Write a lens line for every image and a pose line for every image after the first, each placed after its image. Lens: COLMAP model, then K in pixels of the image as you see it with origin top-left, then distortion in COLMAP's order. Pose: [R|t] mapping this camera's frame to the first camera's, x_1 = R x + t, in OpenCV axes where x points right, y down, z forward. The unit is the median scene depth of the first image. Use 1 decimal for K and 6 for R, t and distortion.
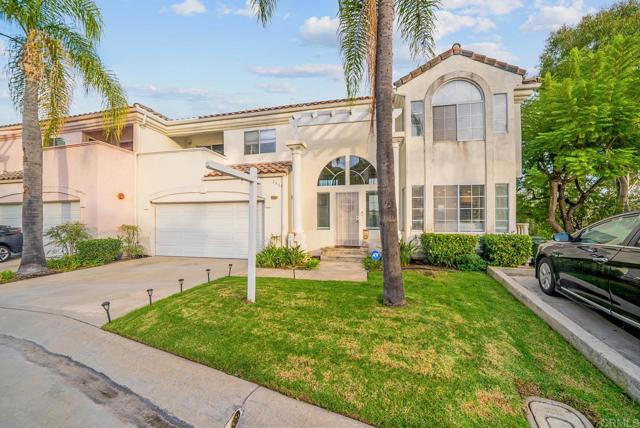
lens RADIAL K [[222.1, 0, 321.2], [0, 222.1, 217.6], [0, 0, 1]] dist [-0.003154, -0.000136]
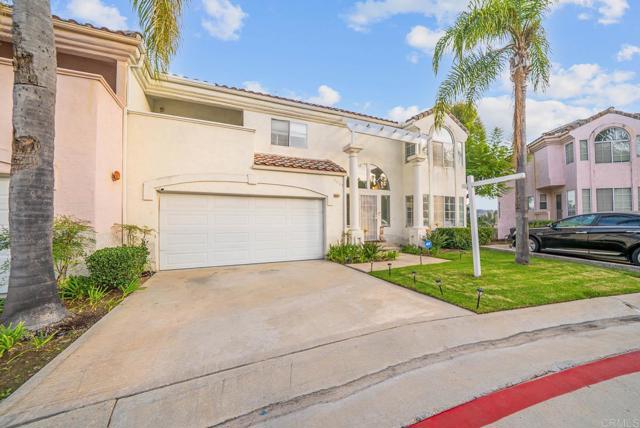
lens RADIAL K [[222.1, 0, 321.2], [0, 222.1, 217.6], [0, 0, 1]] dist [-0.003154, -0.000136]
pose [[0.803707, 0.008188, 0.594969, -0.830409], [0.000255, 0.999900, -0.014105, 0.021433], [-0.595025, 0.011488, 0.803625, 0.220098]]
